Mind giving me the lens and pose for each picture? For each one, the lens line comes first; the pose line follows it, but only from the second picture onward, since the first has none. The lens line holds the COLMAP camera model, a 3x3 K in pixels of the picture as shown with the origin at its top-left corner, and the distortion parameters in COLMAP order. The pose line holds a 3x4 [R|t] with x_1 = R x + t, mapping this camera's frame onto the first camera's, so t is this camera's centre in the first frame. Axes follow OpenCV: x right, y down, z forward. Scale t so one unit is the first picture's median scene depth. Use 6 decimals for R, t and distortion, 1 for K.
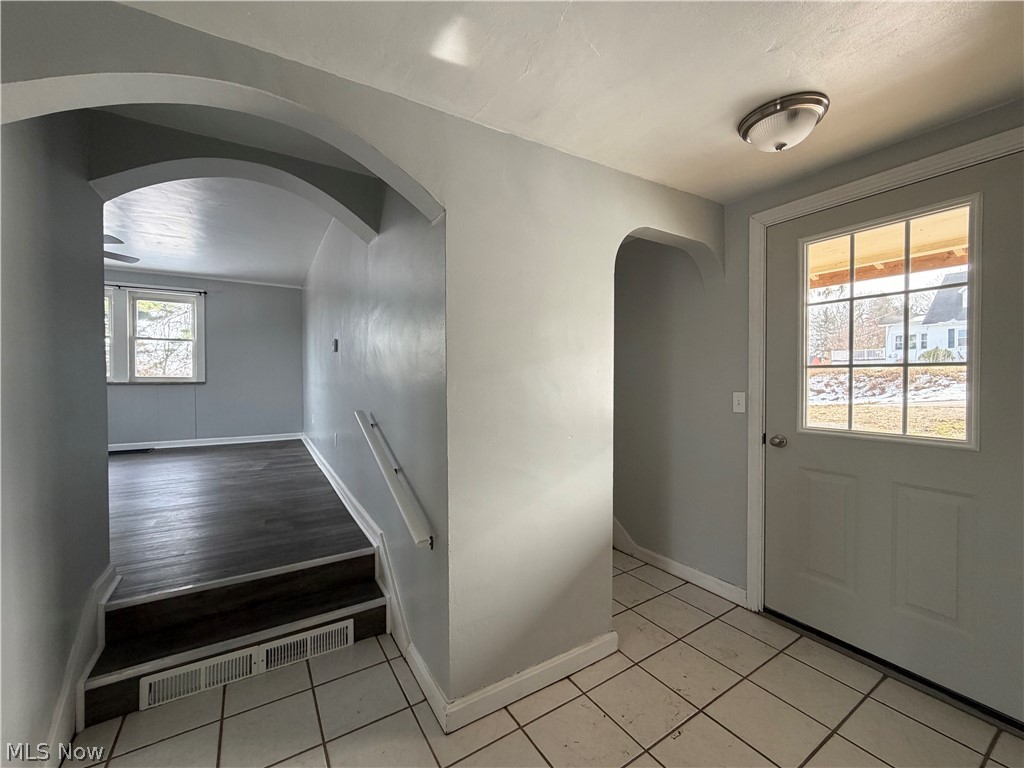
lens RADIAL K [[406.1, 0, 506.7], [0, 406.1, 385.4], [0, 0, 1]] dist [0.000805, -0.000565]
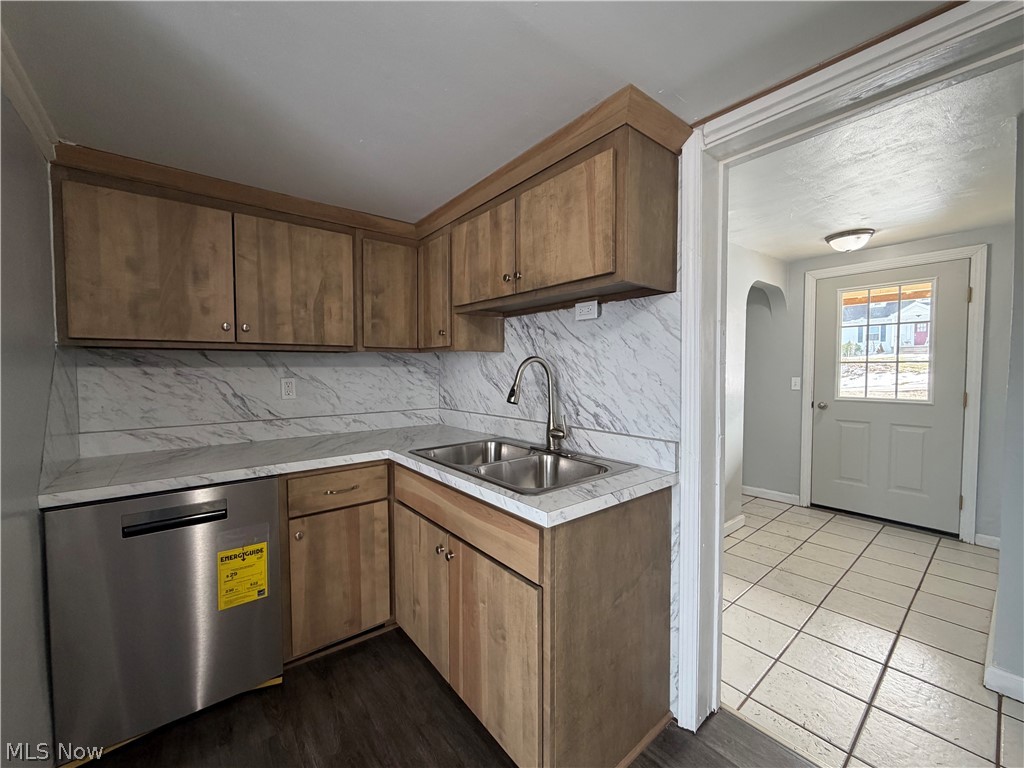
lens RADIAL K [[406.1, 0, 509.0], [0, 406.1, 383.5], [0, 0, 1]] dist [0.000805, -0.000565]
pose [[0.992141, -0.003855, 0.125065, -0.836585], [0.001363, 0.999799, 0.020005, 0.007209], [-0.125117, -0.019677, 0.991947, -0.522692]]
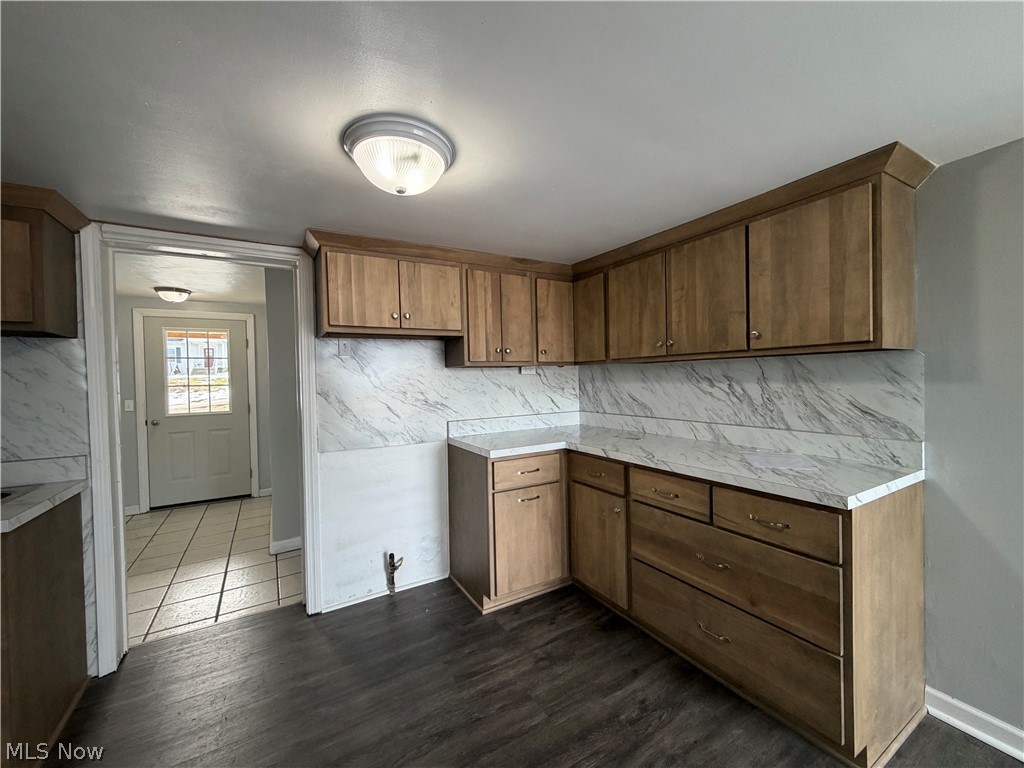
lens RADIAL K [[406.1, 0, 505.3], [0, 406.1, 384.0], [0, 0, 1]] dist [0.000805, -0.000565]
pose [[0.022597, -0.009984, 0.999695, -1.297616], [0.040415, 0.999142, 0.009065, -0.004278], [-0.998927, 0.040198, 0.022981, -0.795200]]
